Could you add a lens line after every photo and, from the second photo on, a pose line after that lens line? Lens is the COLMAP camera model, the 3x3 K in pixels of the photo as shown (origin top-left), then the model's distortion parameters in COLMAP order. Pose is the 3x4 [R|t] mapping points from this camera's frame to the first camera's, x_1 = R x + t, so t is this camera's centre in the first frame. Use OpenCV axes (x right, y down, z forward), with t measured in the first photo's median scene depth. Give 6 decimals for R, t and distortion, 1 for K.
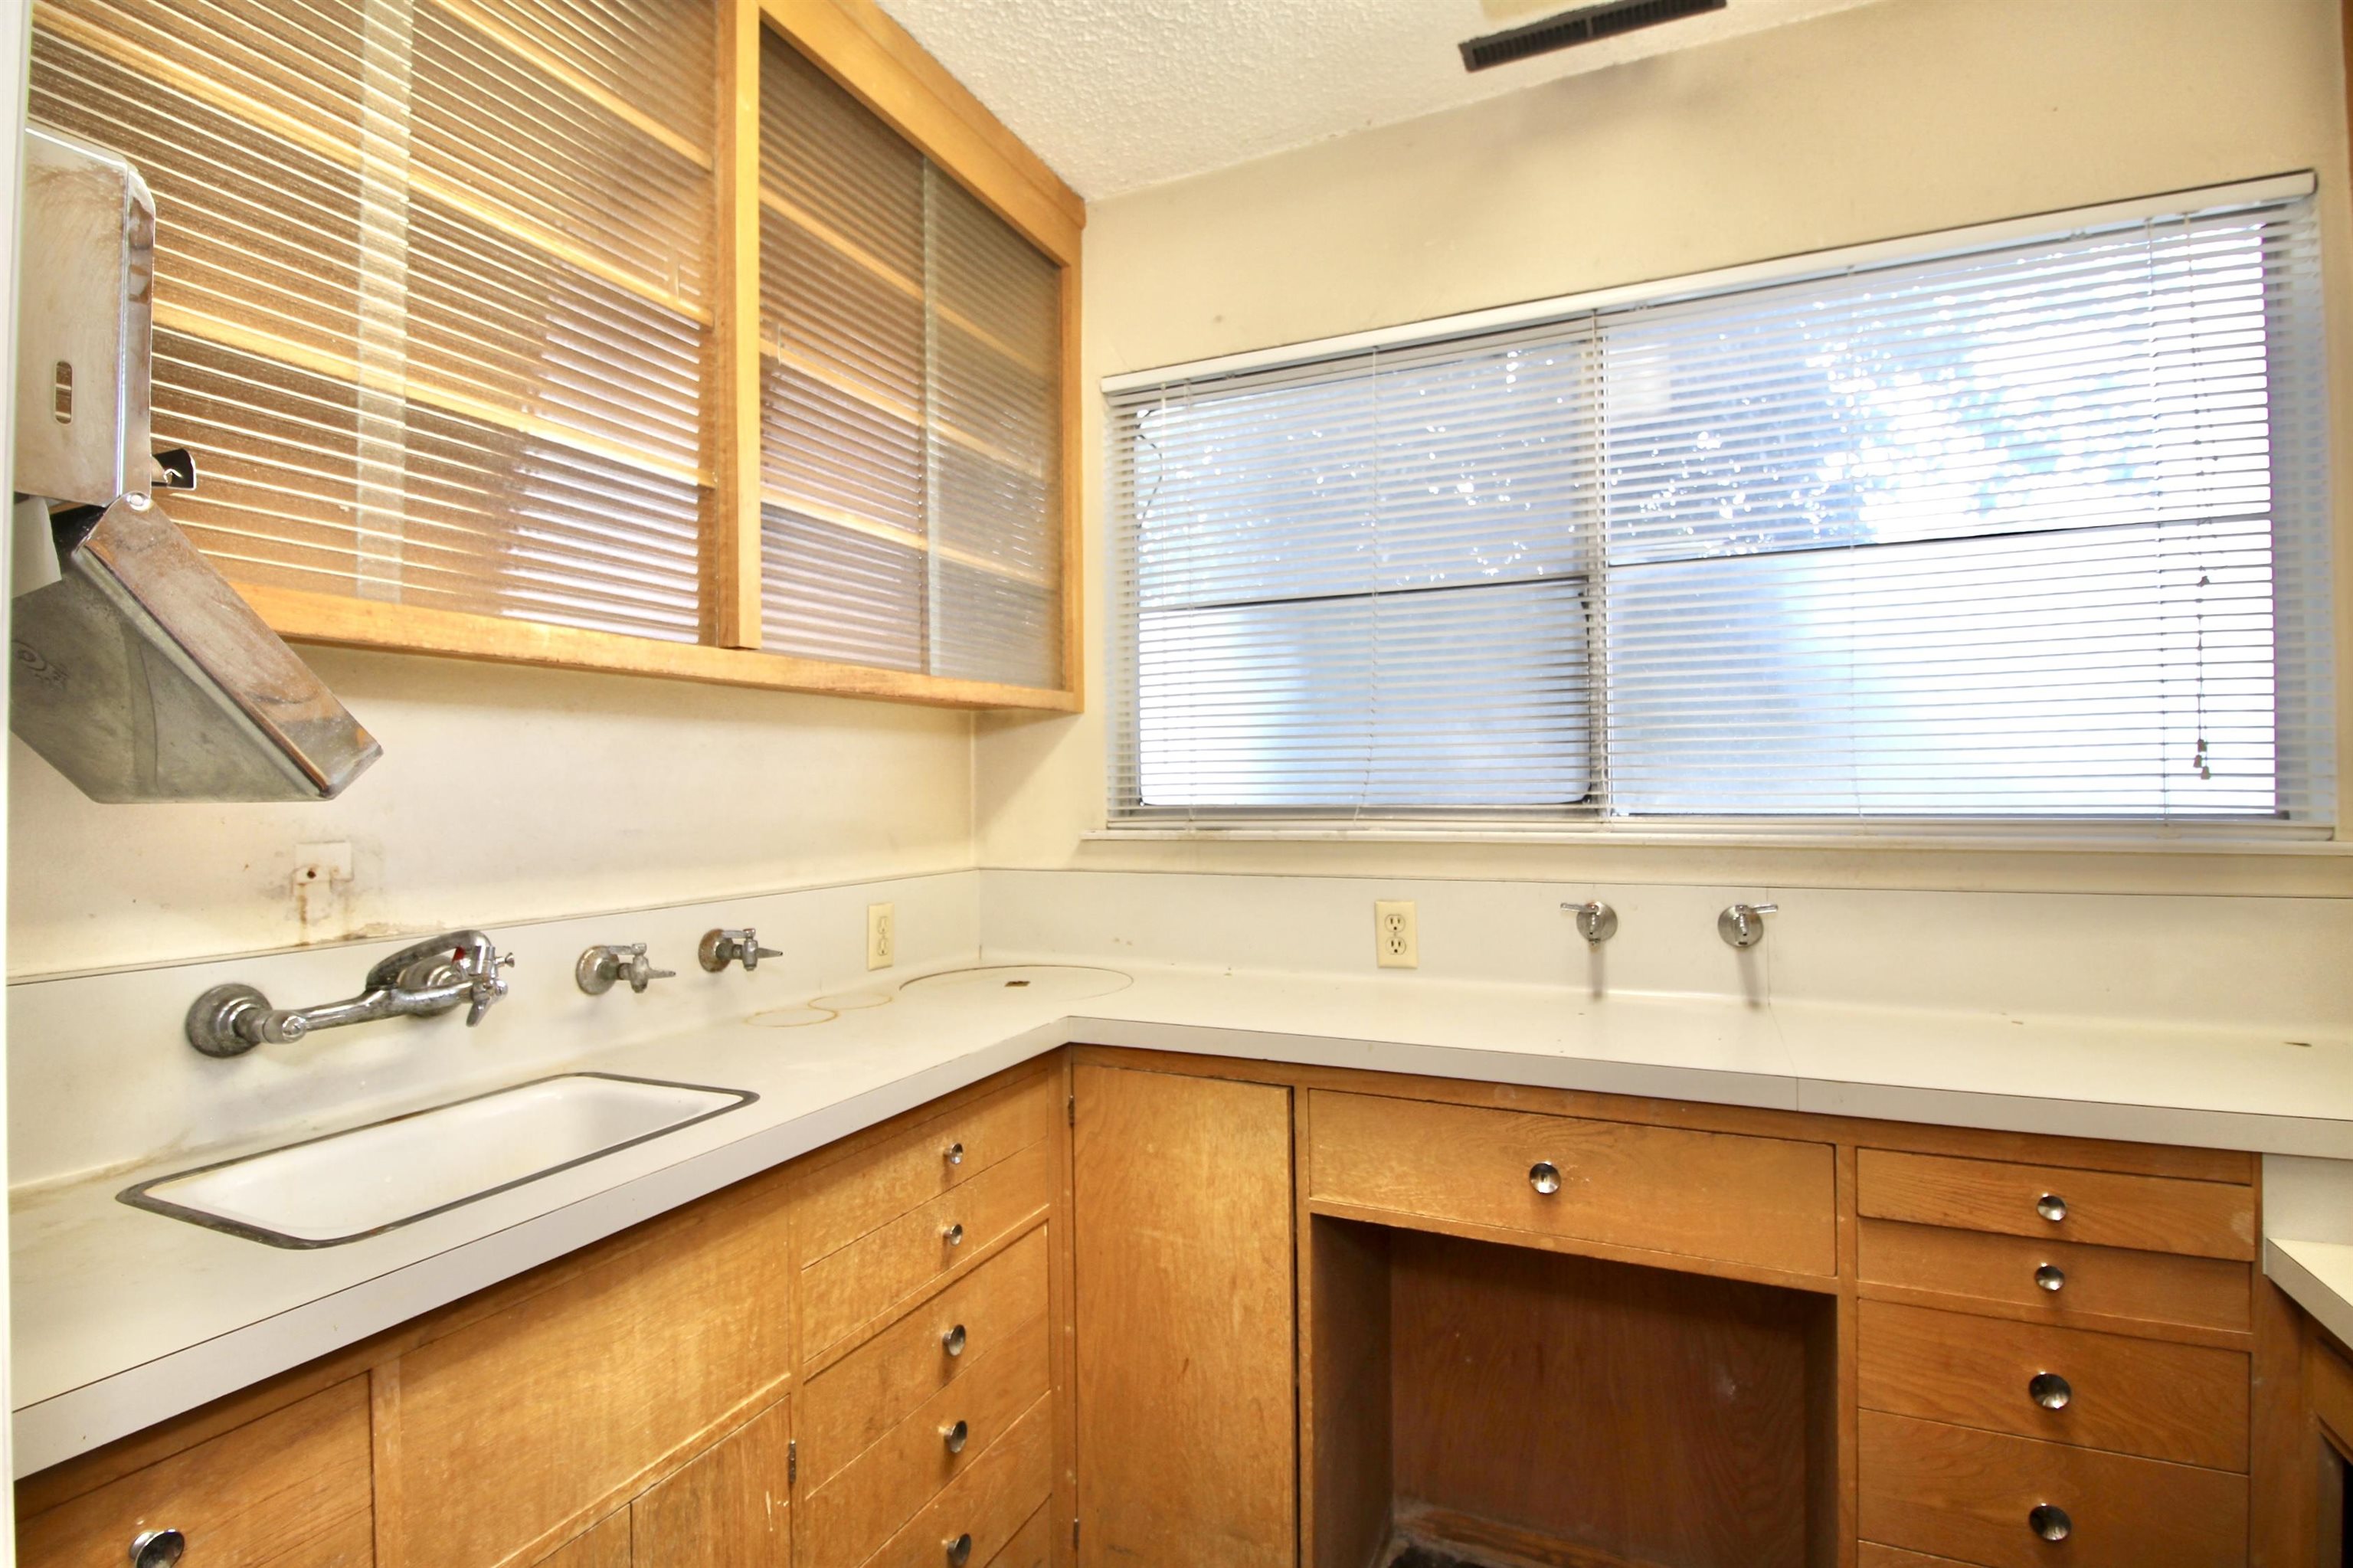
lens RADIAL K [[1126.1, 0, 1150.1], [0, 1126.1, 780.0], [0, 0, 1]] dist [0.004153, -0.014174]
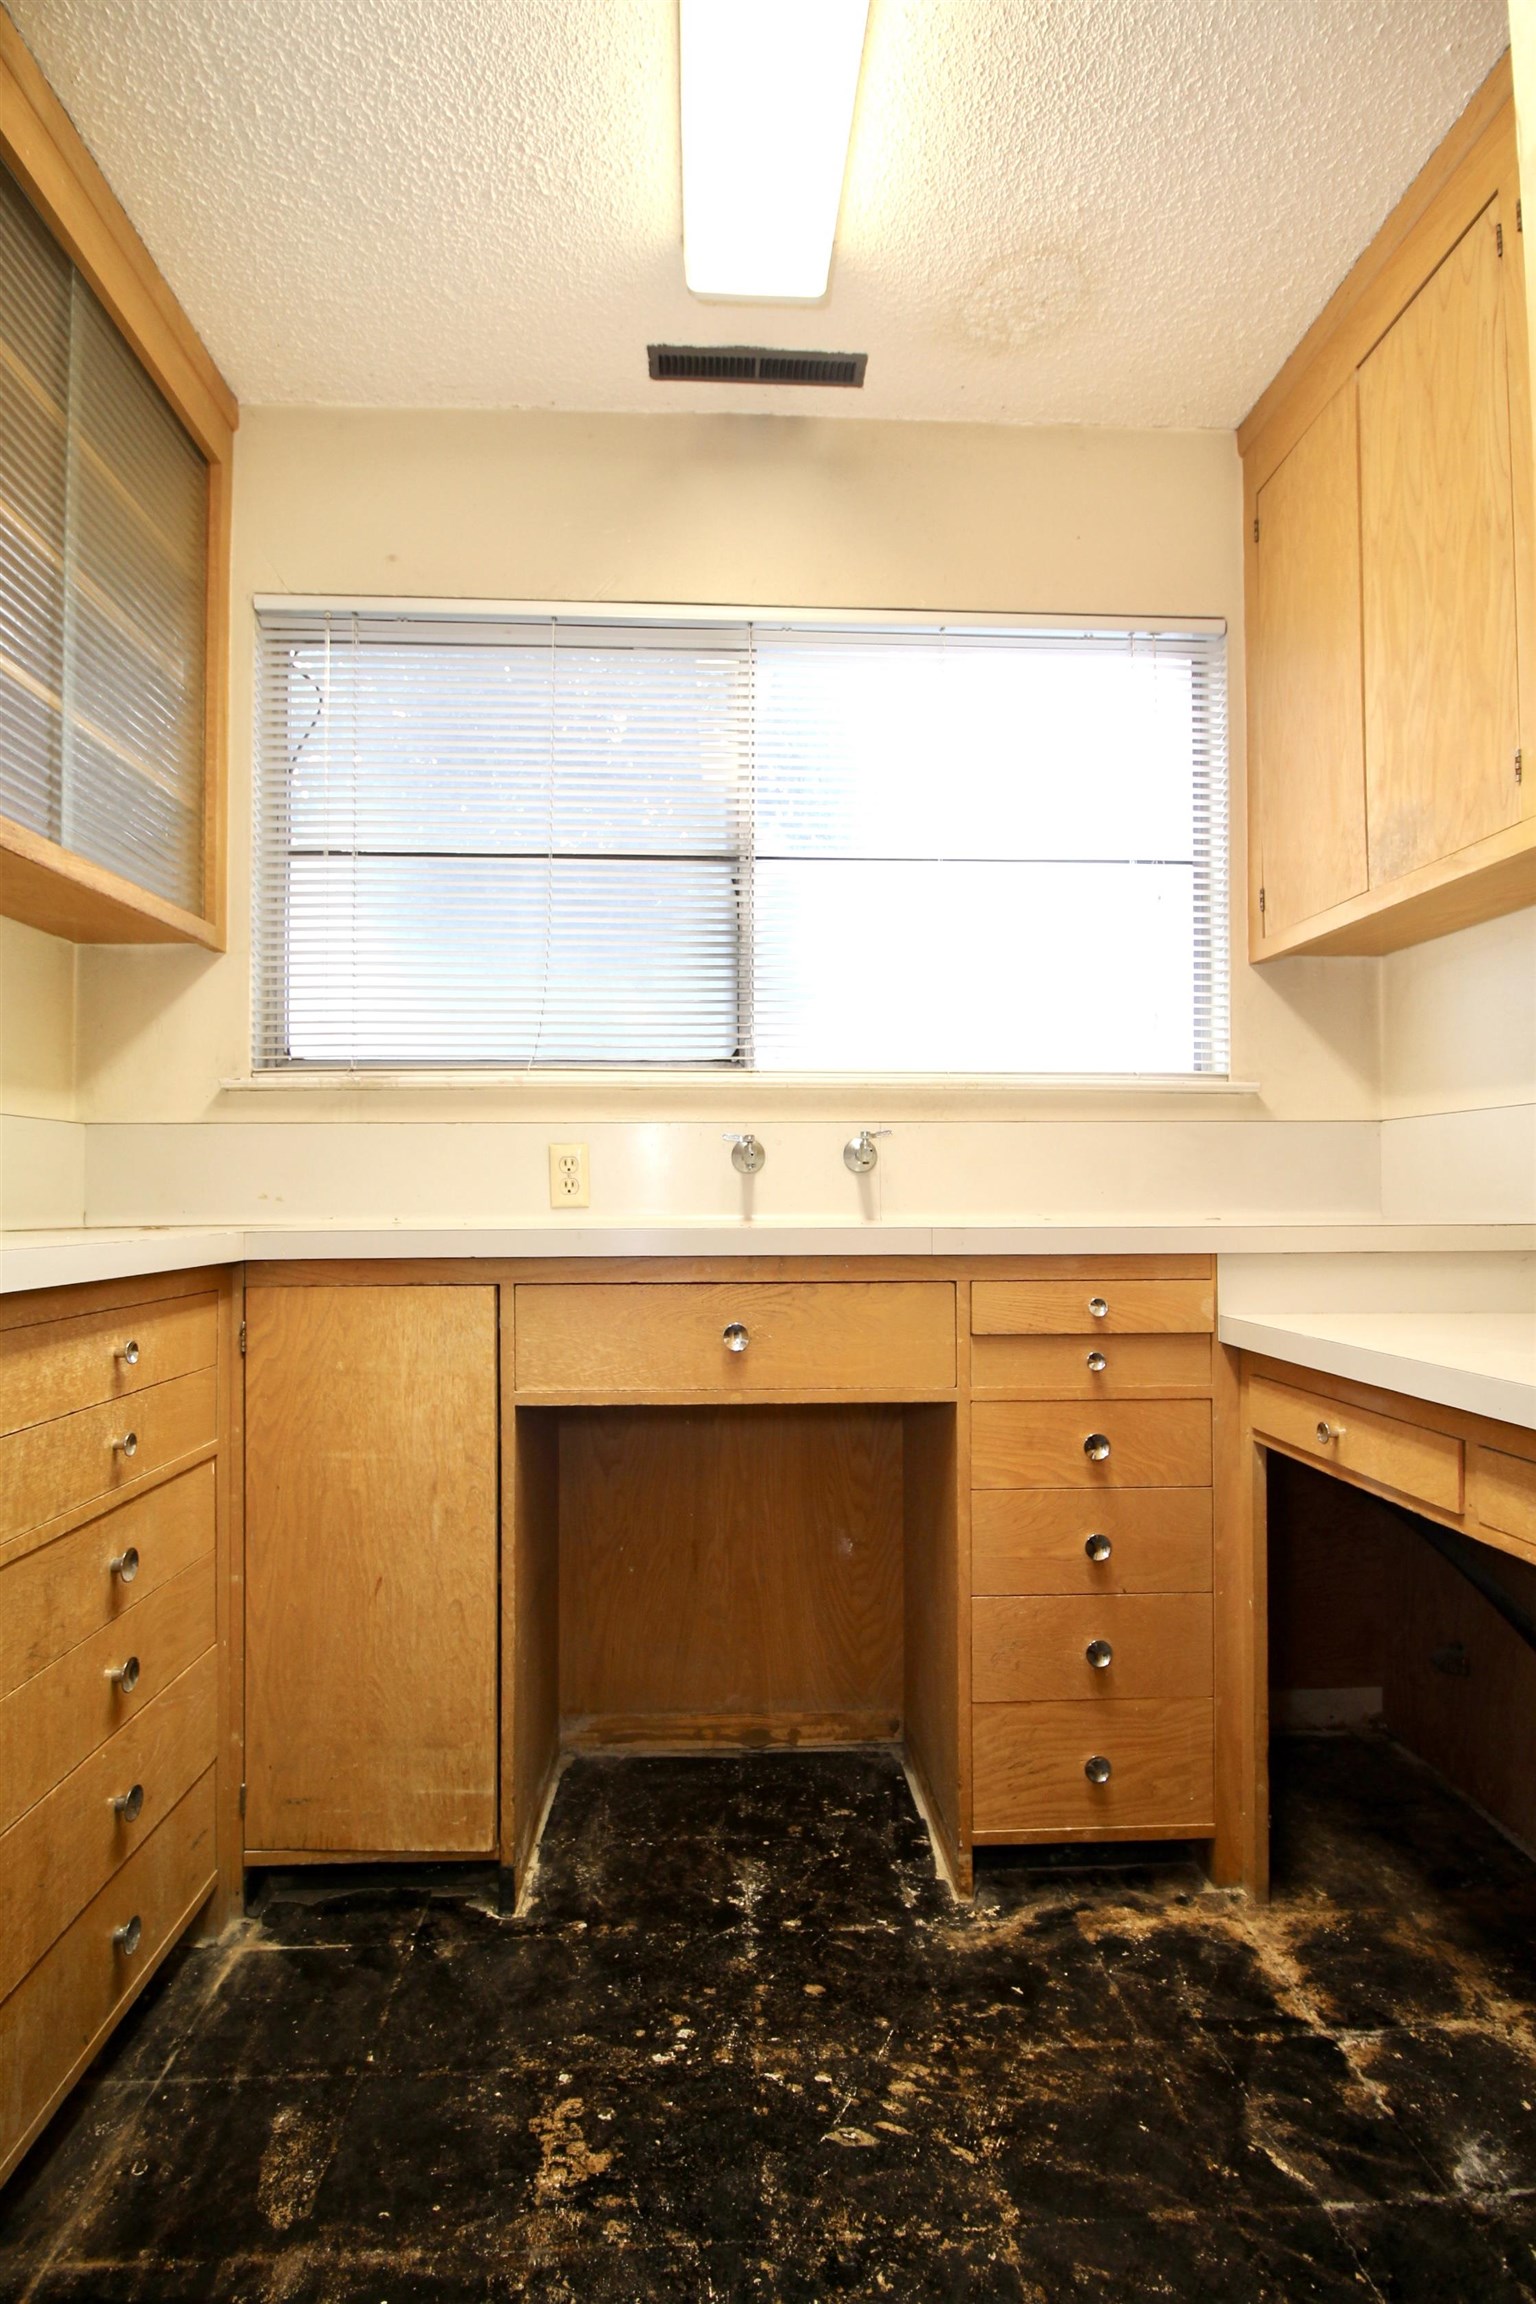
lens RADIAL K [[1110.2, 0, 752.9], [0, 1110.2, 1171.7], [0, 0, 1]] dist [0.002478, -0.015131]
pose [[0.886653, 0.016481, 0.462141, -0.133629], [-0.012040, 0.999849, -0.012557, 0.180667], [-0.462278, 0.005570, 0.886718, 0.008303]]
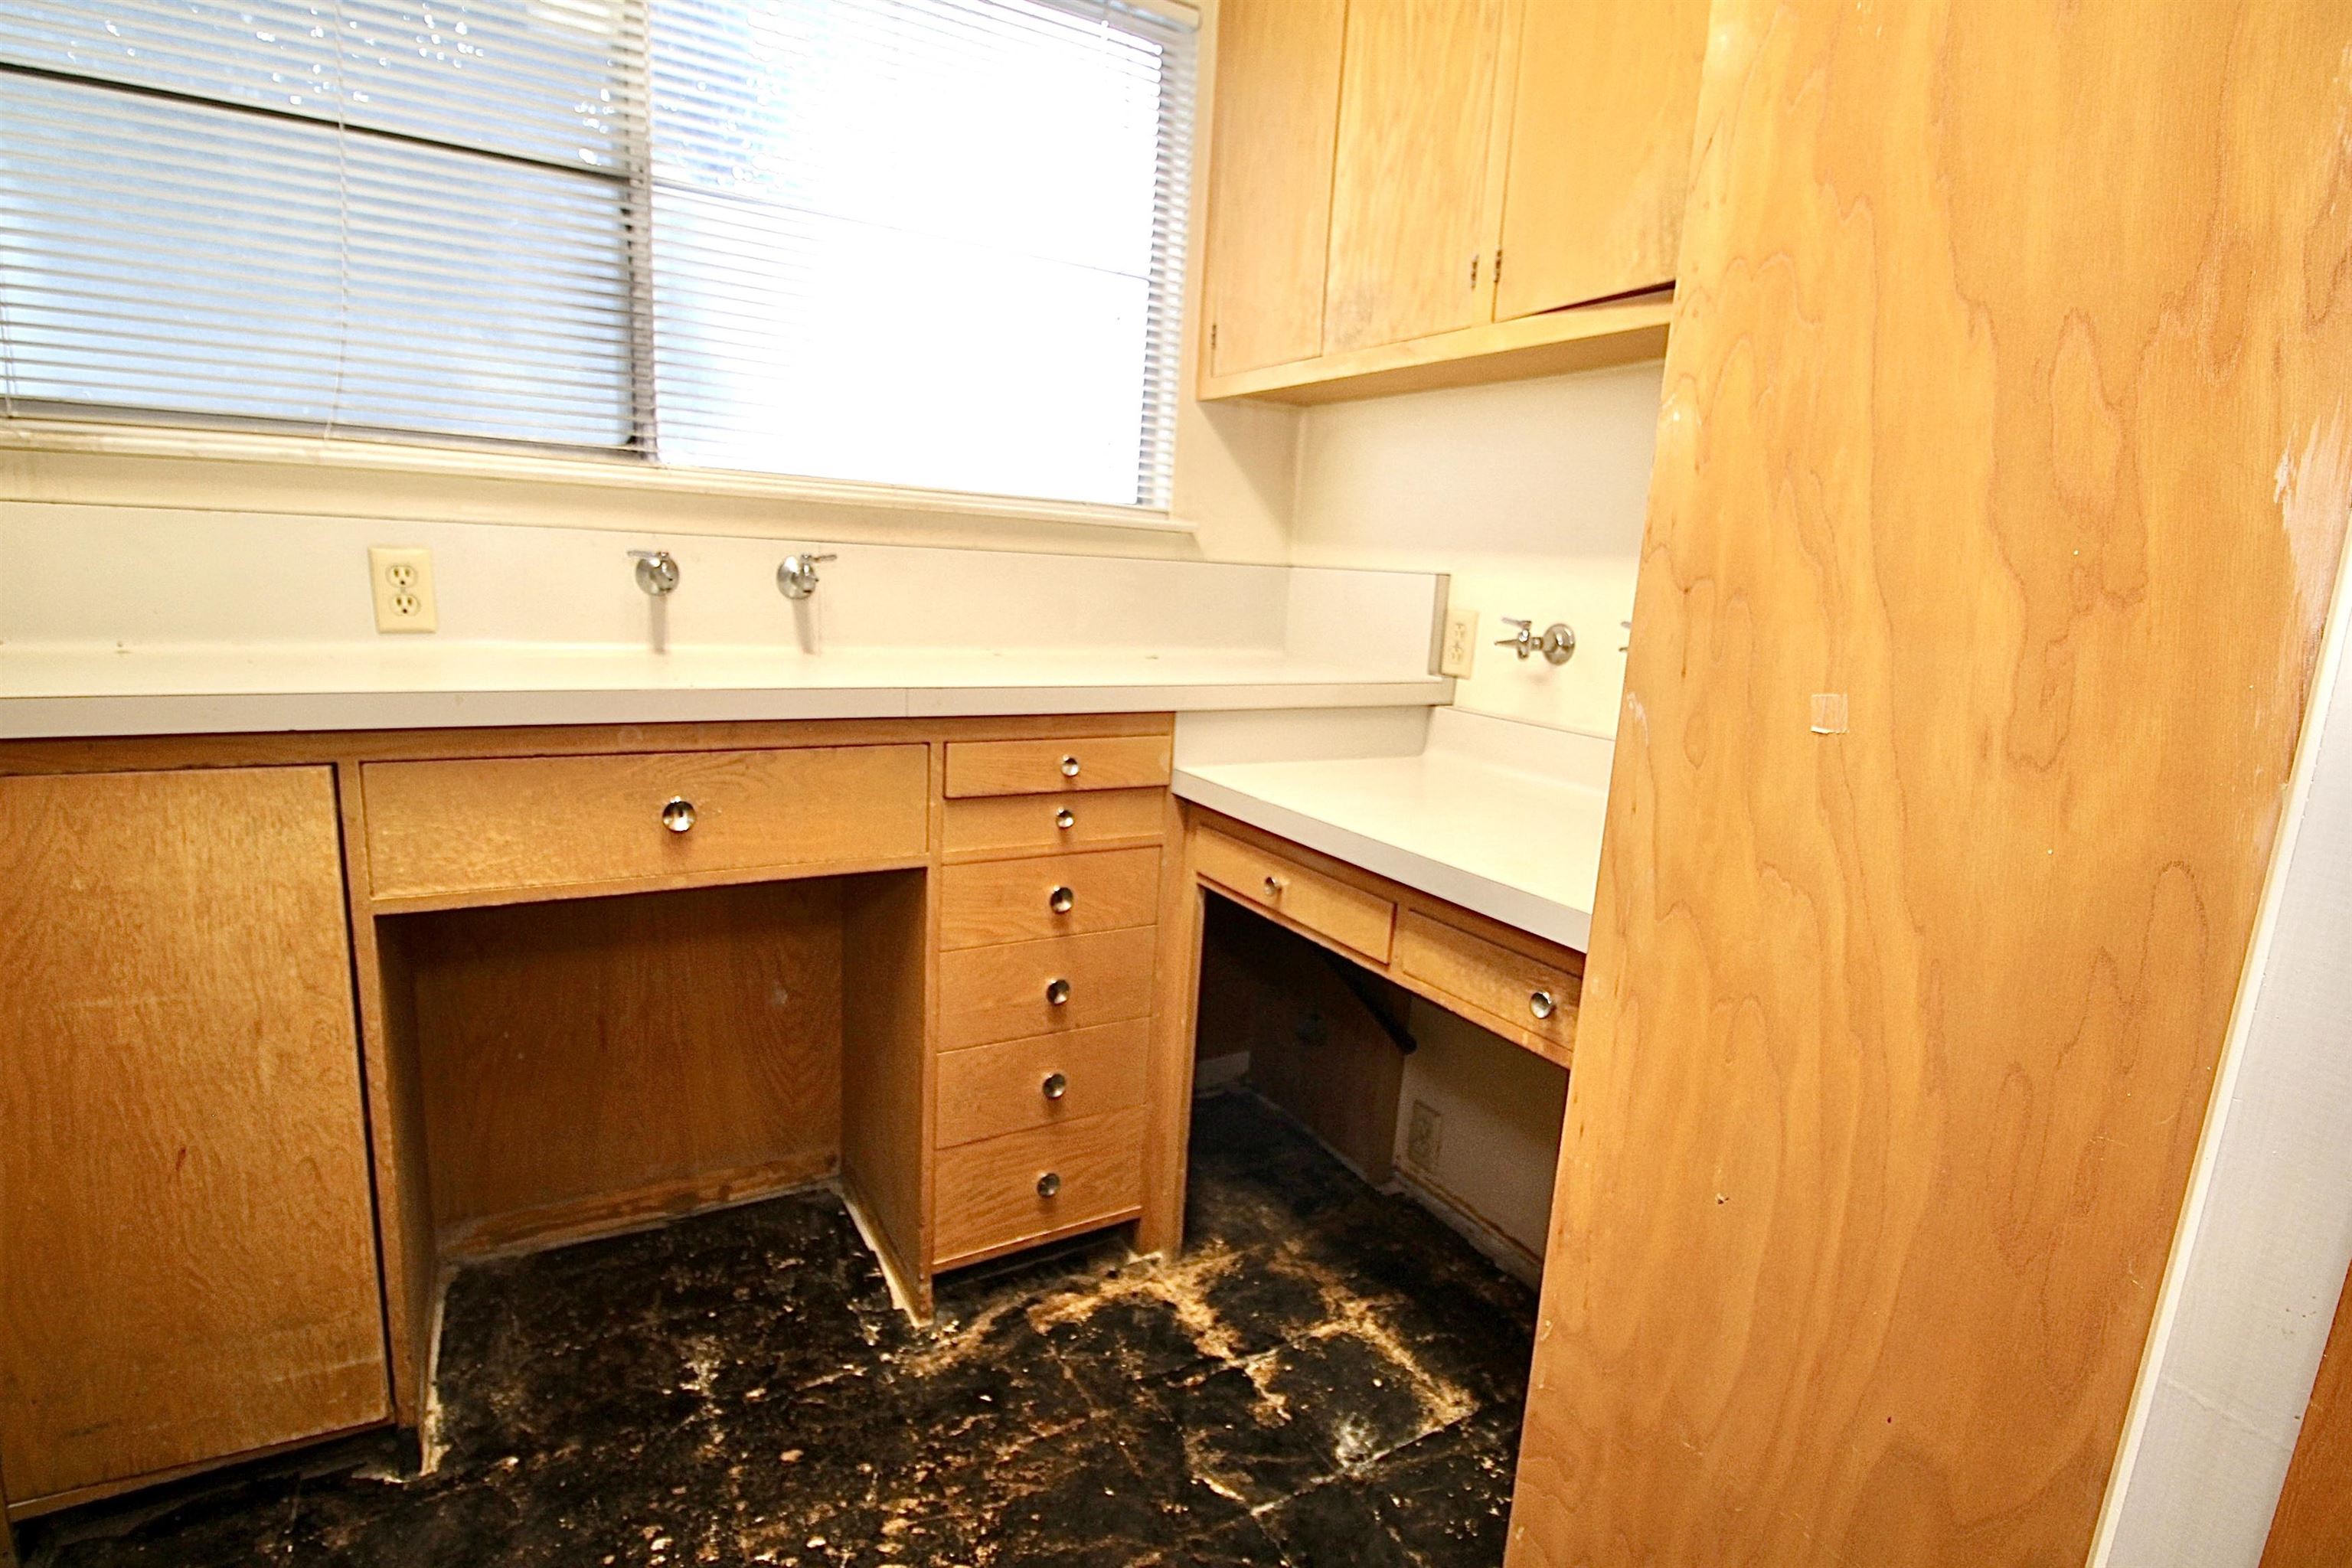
lens RADIAL K [[1133.3, 0, 1162.1], [0, 1133.3, 773.3], [0, 0, 1]] dist [0.002478, -0.015131]
pose [[0.569881, -0.113202, 0.813892, -0.176565], [-0.070616, 0.980055, 0.185758, 0.098073], [-0.818687, -0.163334, 0.550521, 0.121987]]
